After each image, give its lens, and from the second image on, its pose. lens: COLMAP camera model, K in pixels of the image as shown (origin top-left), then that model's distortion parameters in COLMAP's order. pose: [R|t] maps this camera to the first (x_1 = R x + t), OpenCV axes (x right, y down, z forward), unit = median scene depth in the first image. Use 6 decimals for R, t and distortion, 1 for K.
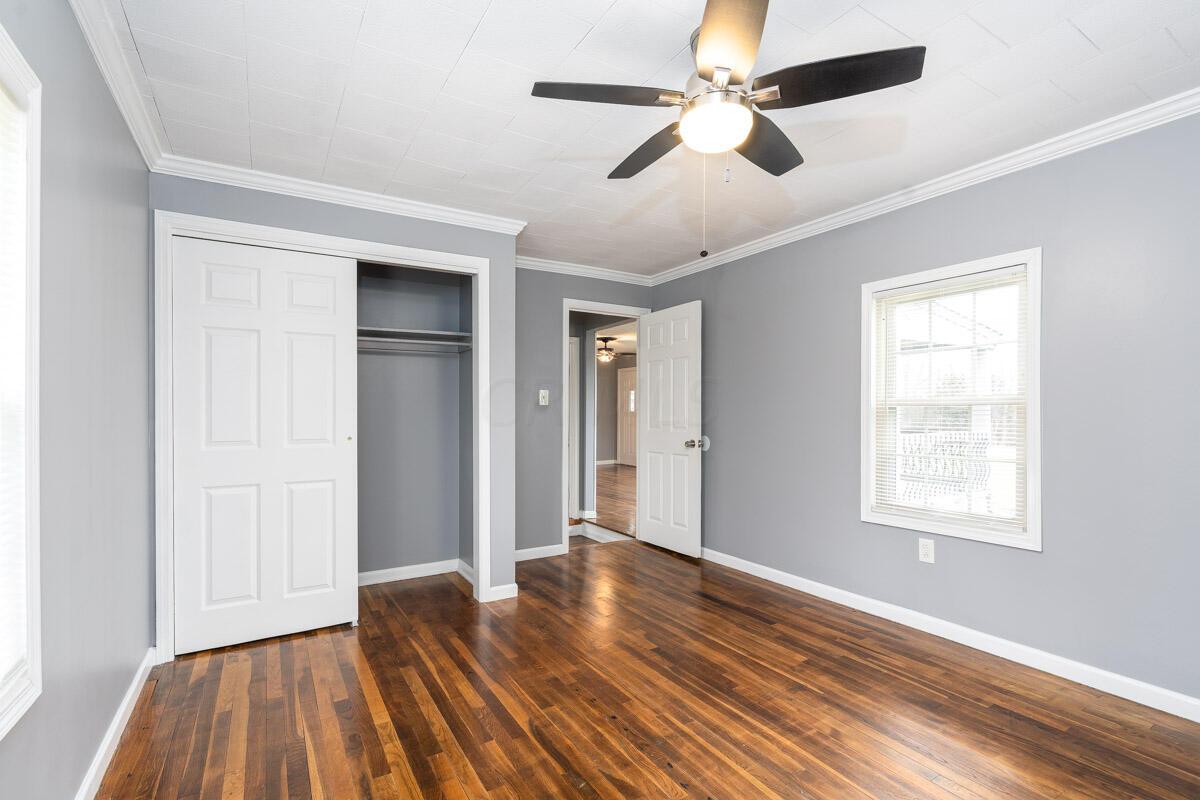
lens RADIAL K [[538.4, 0, 596.4], [0, 538.4, 414.7], [0, 0, 1]] dist [-0.001801, -0.000159]
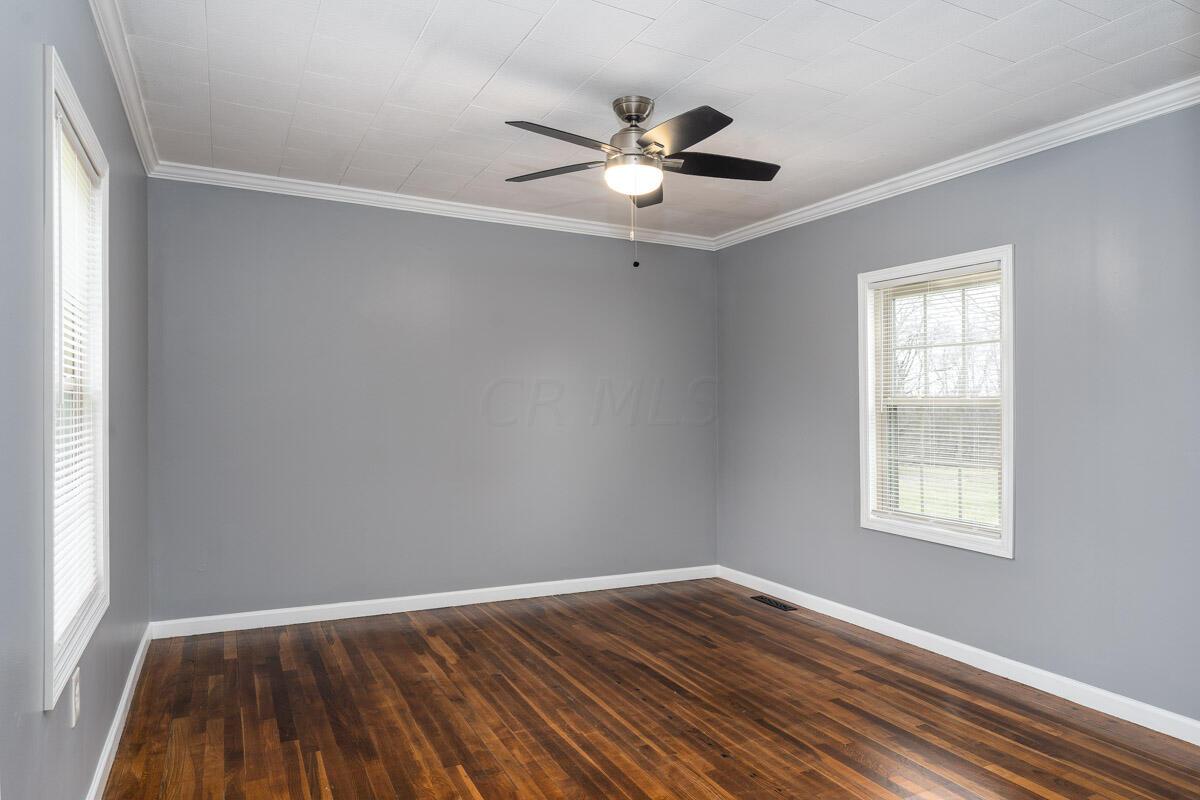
lens RADIAL K [[739.8, 0, 600.0], [0, 739.8, 400.0], [0, 0, 1]] dist [-0.000199, 0.000104]
pose [[-0.997106, -0.011239, 0.075182, 0.156580], [-0.011308, 0.999936, -0.000492, -0.018903], [-0.075172, -0.001341, -0.997170, 2.300436]]
